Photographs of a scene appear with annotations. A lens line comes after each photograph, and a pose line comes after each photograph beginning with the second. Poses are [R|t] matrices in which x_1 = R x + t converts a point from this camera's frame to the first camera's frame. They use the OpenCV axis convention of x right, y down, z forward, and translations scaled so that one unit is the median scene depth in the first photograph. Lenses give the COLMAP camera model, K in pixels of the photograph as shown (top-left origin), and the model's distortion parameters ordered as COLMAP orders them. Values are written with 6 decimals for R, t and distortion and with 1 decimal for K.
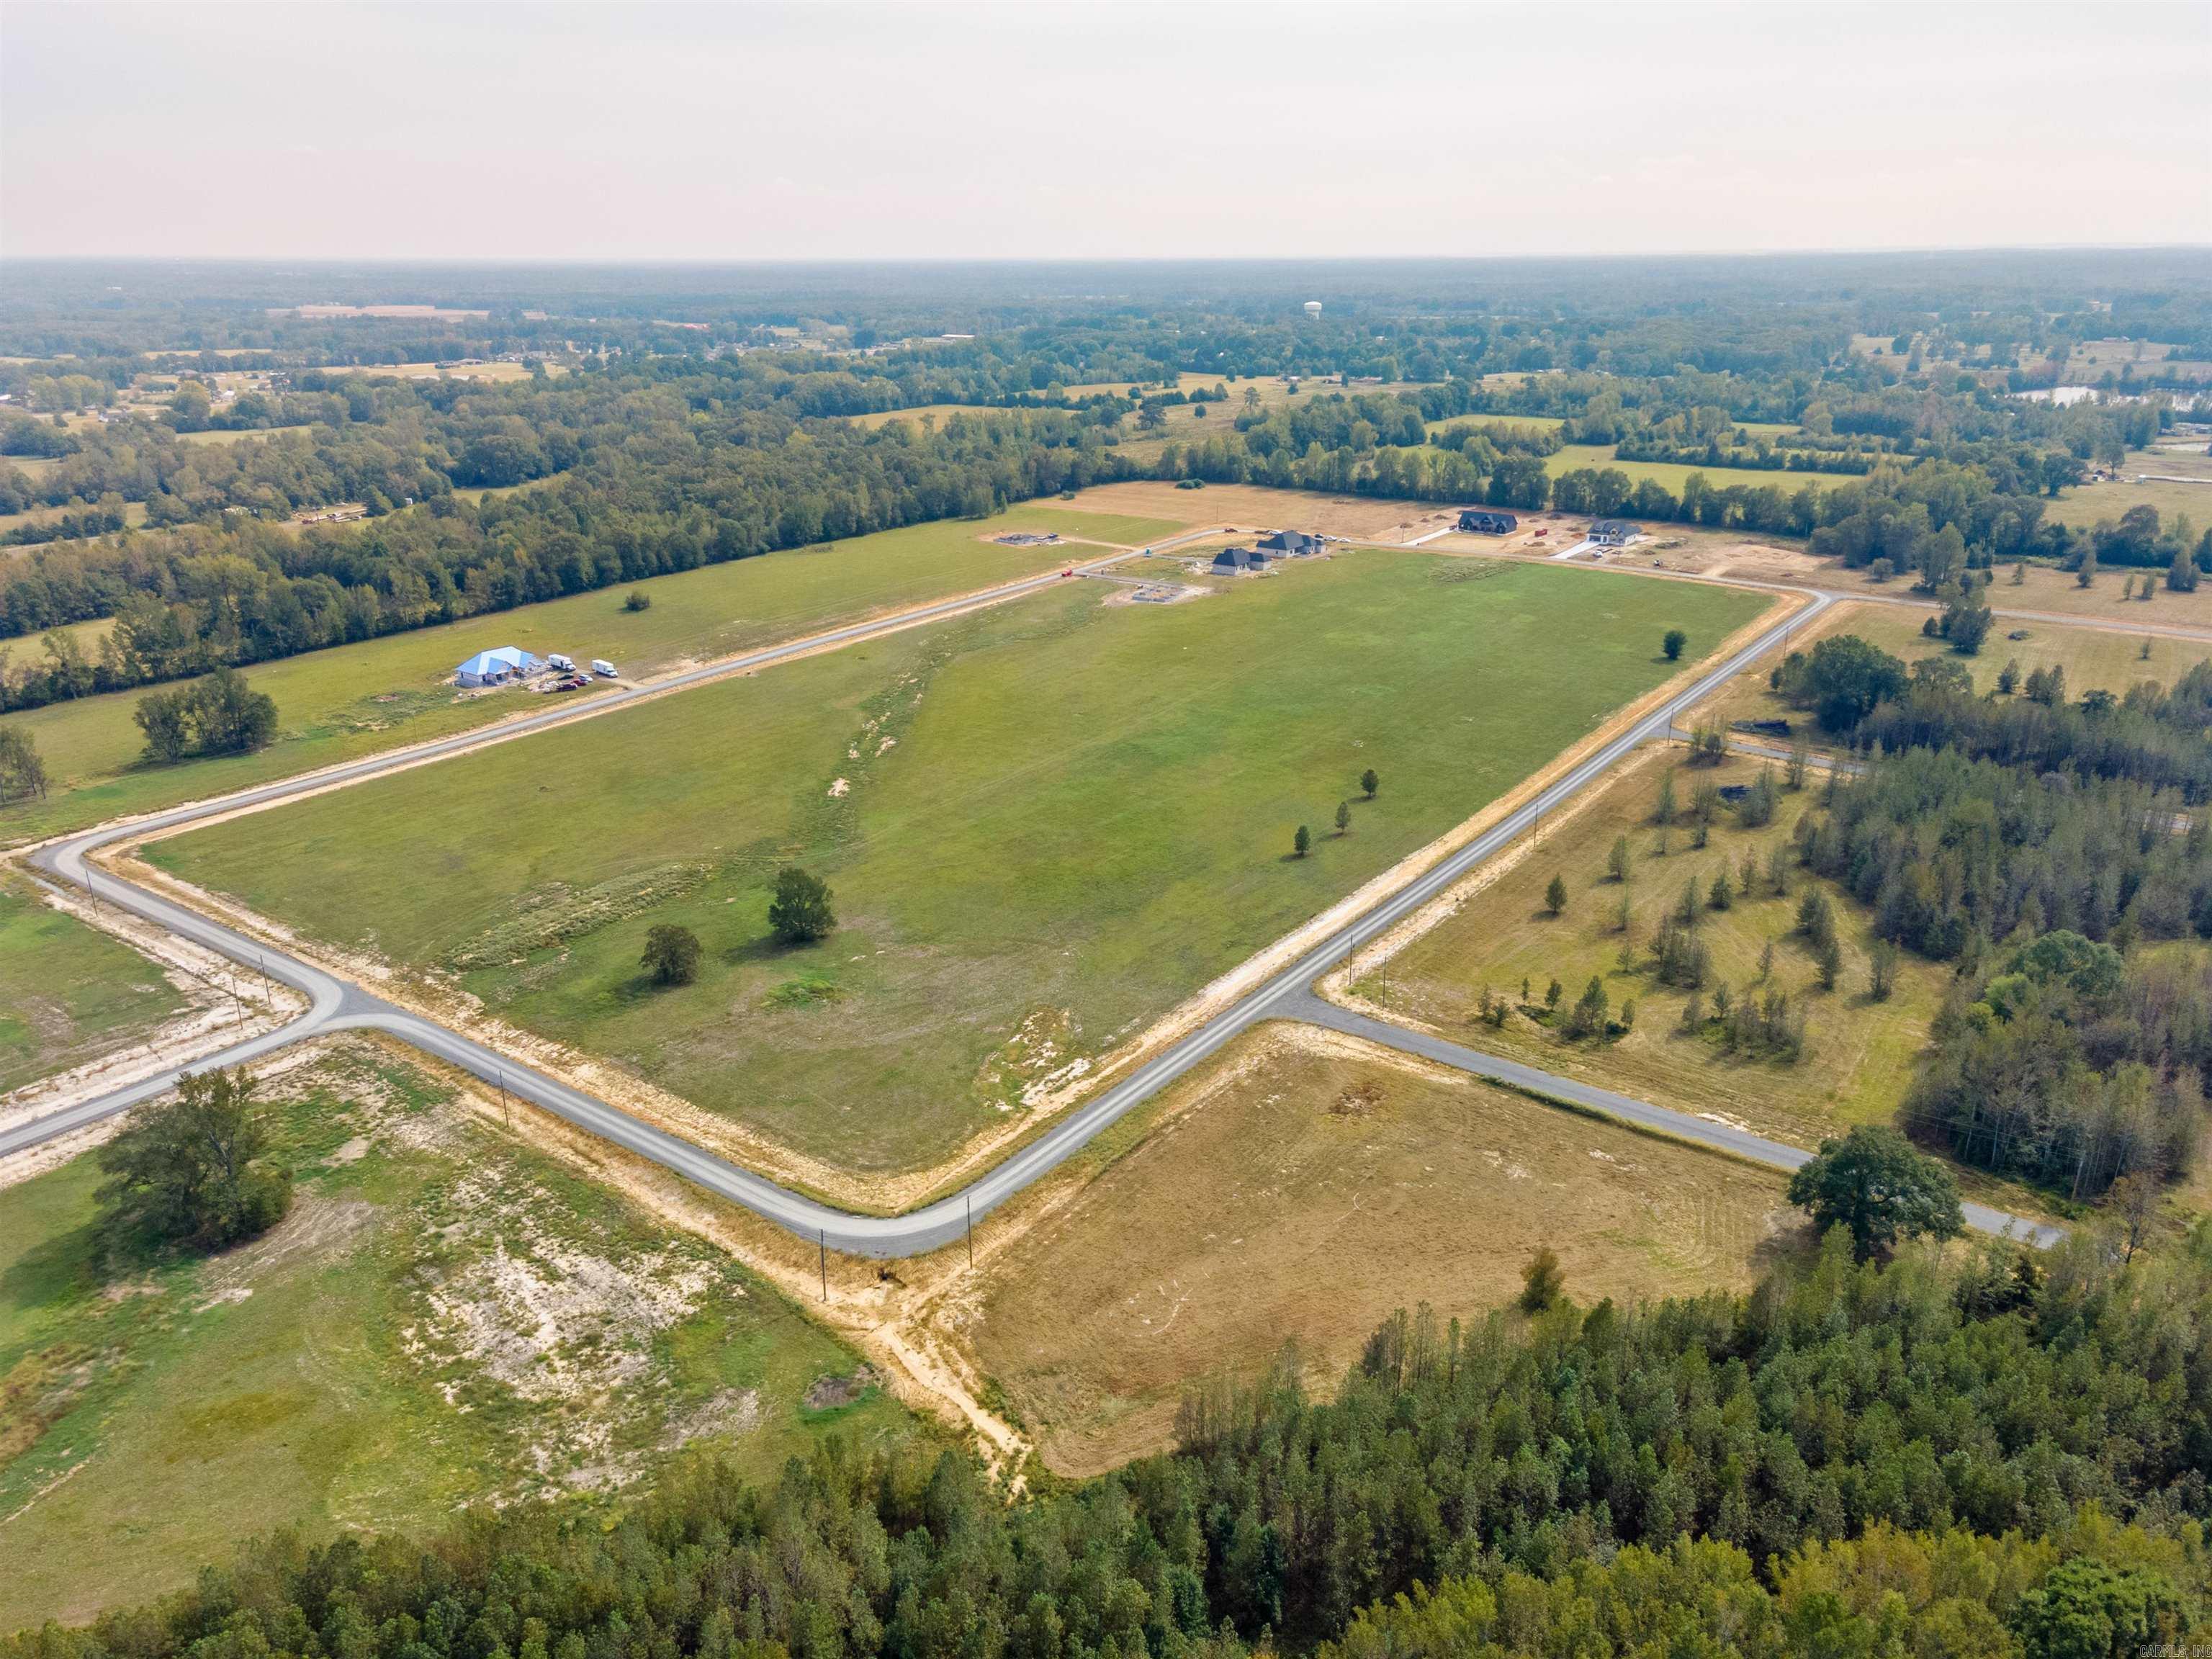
lens RADIAL K [[1614.1, 0, 1096.4], [0, 1614.1, 829.6], [0, 0, 1]] dist [0.028974, 0.039747]
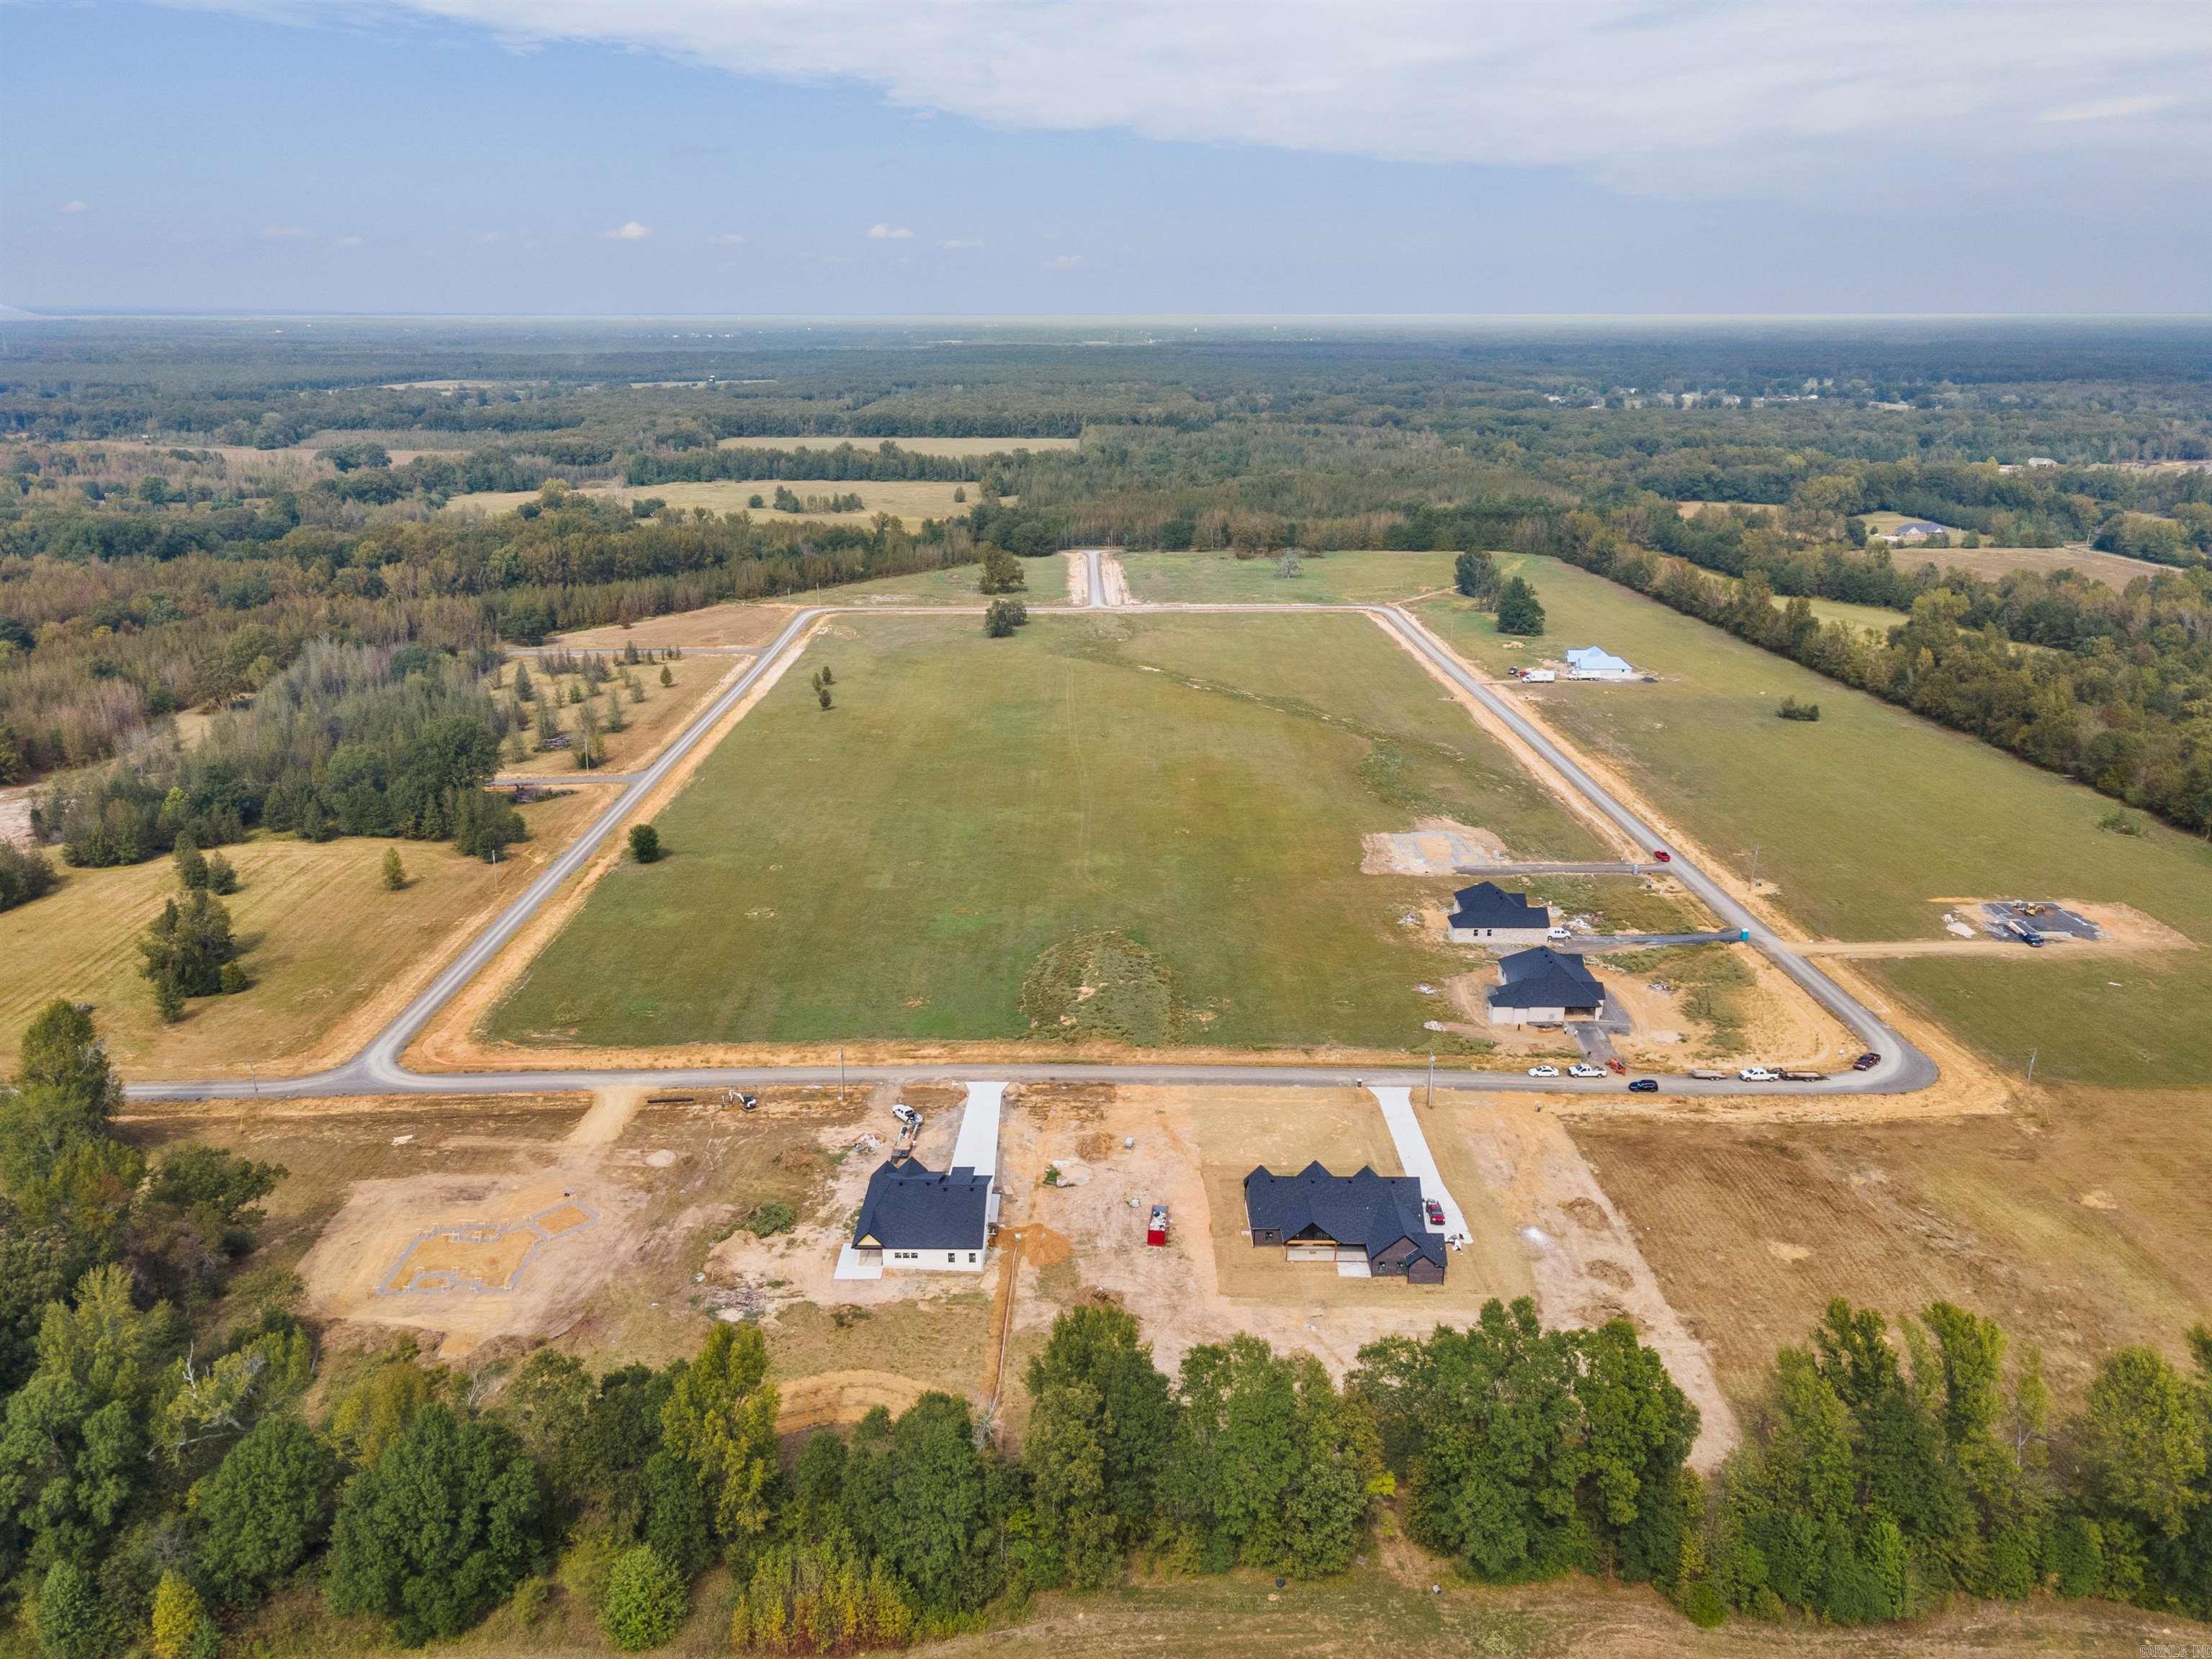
lens RADIAL K [[1614.1, 0, 1096.4], [0, 1614.1, 829.6], [0, 0, 1]] dist [0.028974, 0.039747]
pose [[-0.794981, 0.191815, -0.575511, 0.556882], [-0.202216, 0.810644, 0.549513, -0.515625], [0.571939, 0.553230, -0.605659, 1.411807]]
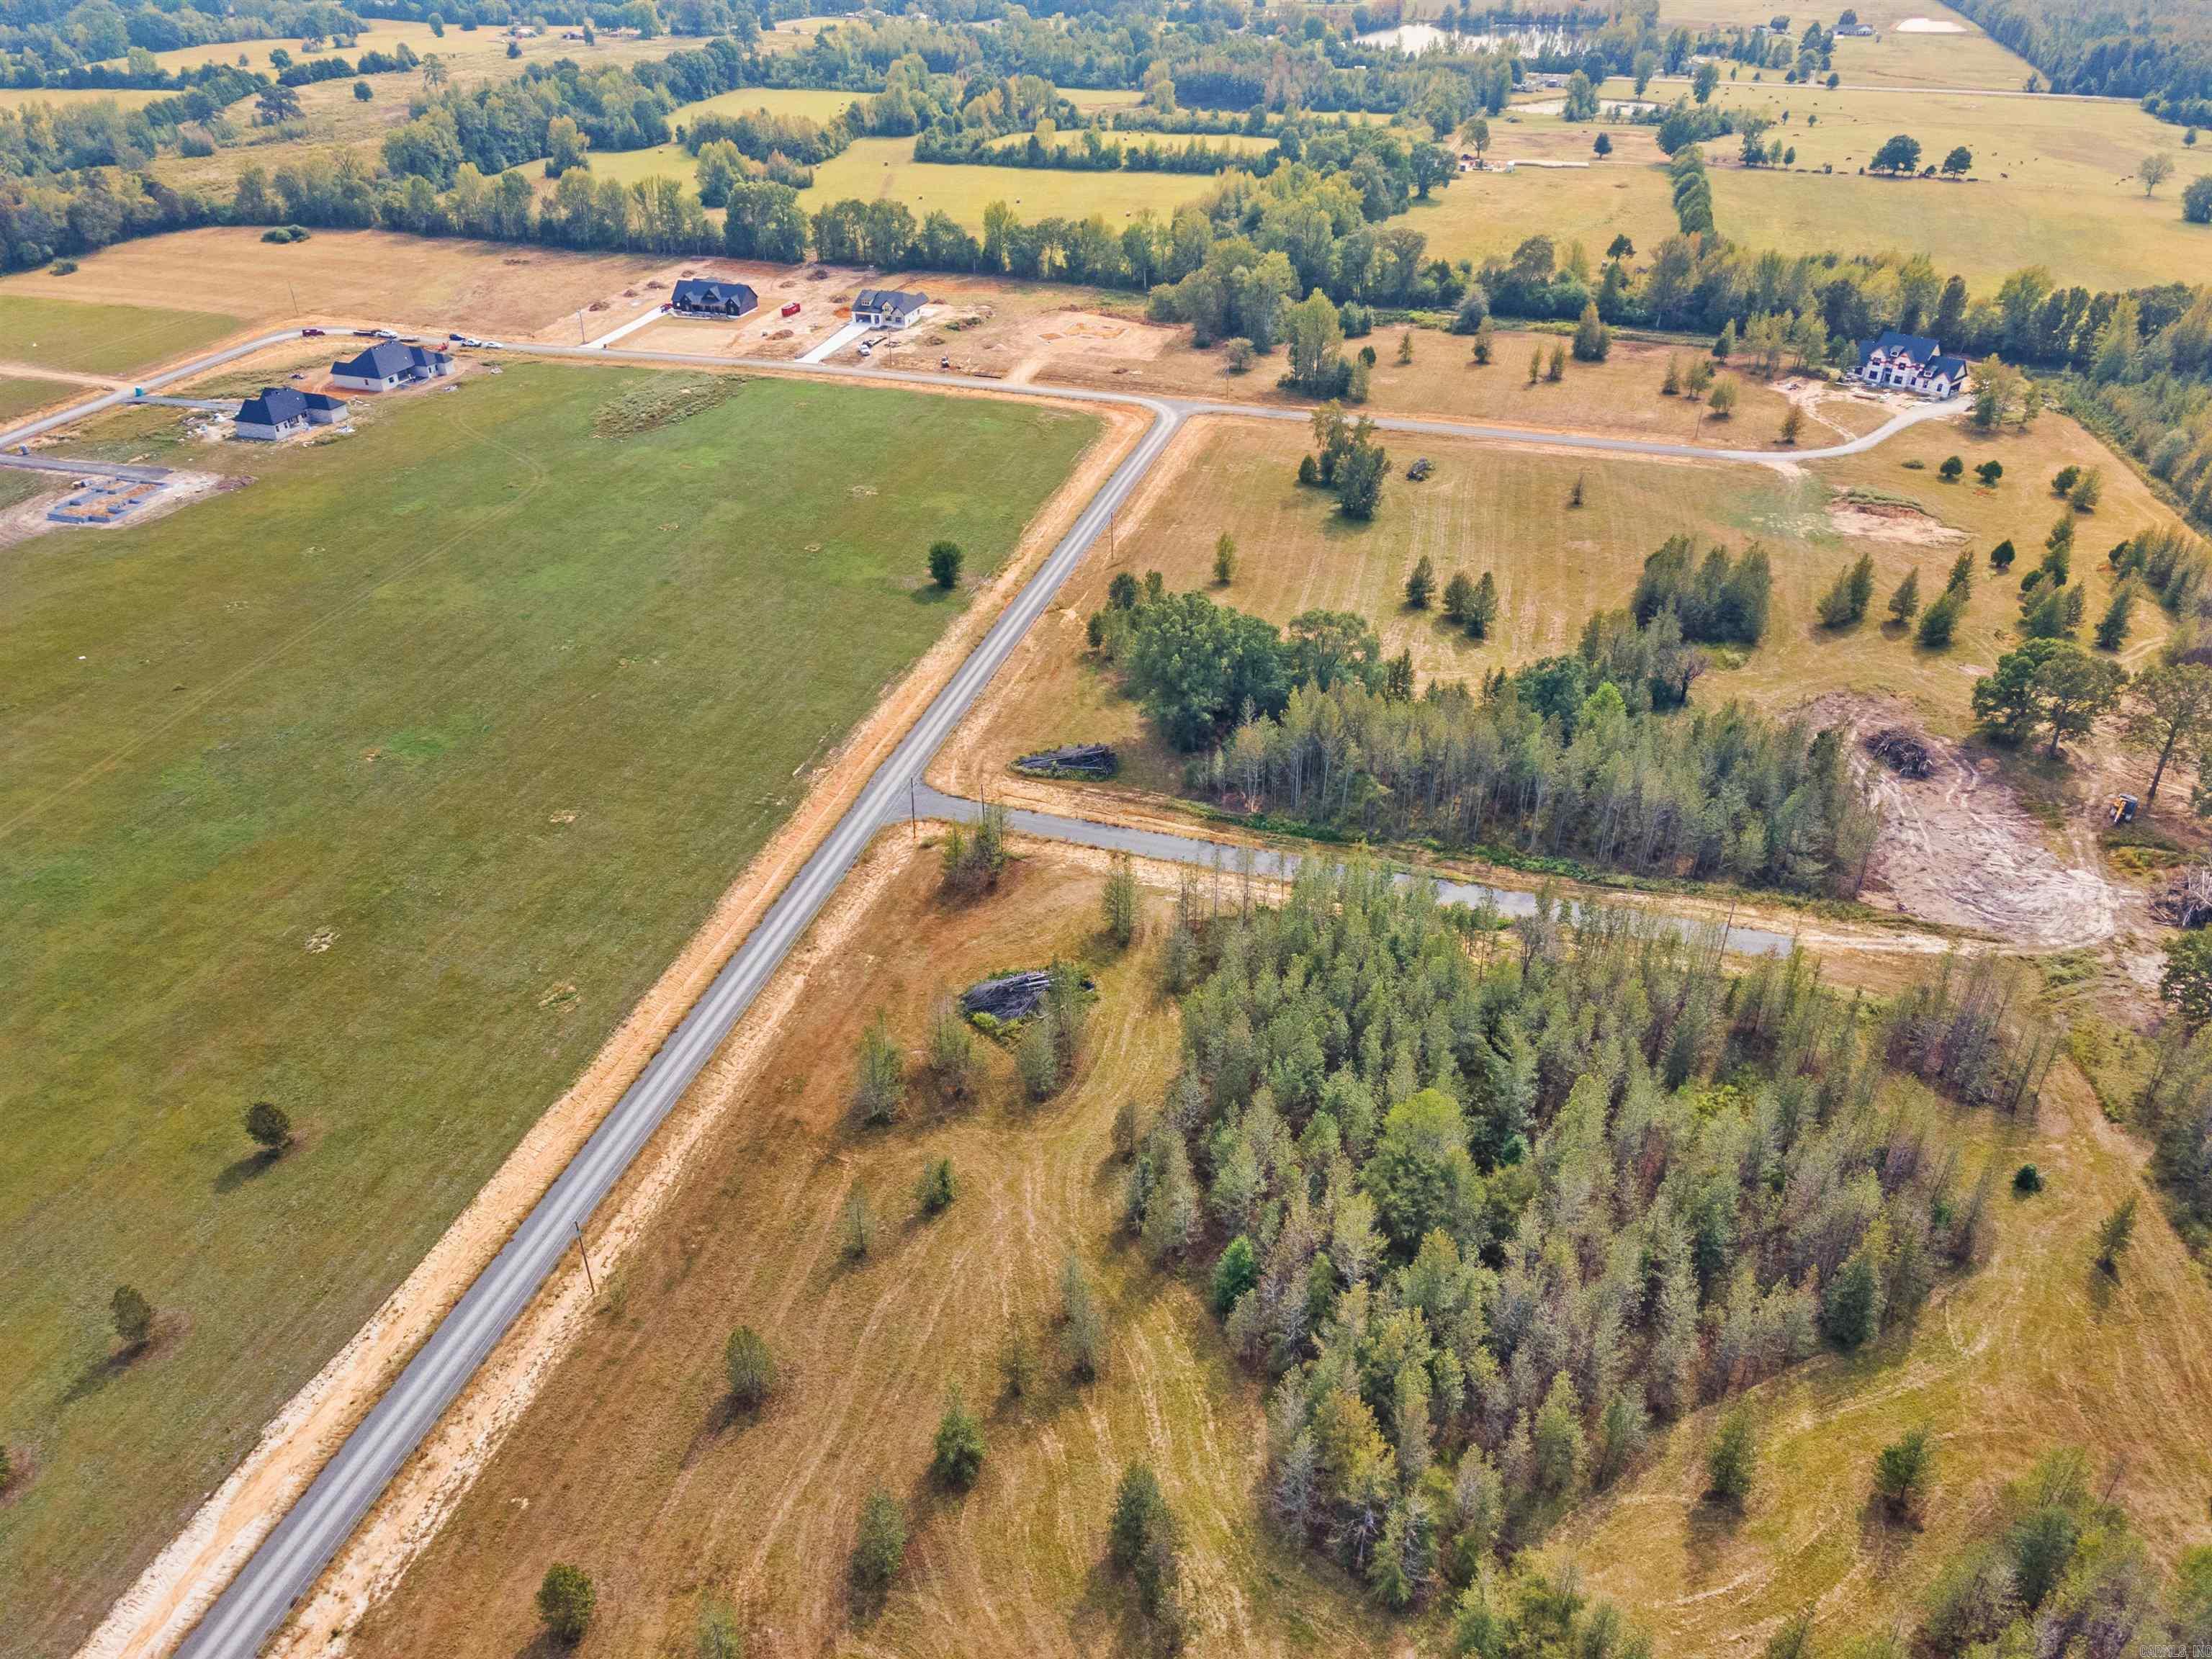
lens RADIAL K [[1614.1, 0, 1096.4], [0, 1614.1, 829.6], [0, 0, 1]] dist [0.028974, 0.039747]
pose [[0.936725, -0.181463, 0.299361, 0.185561], [0.119170, 0.969379, 0.214714, -0.126176], [-0.329157, -0.165453, 0.929667, 0.350829]]
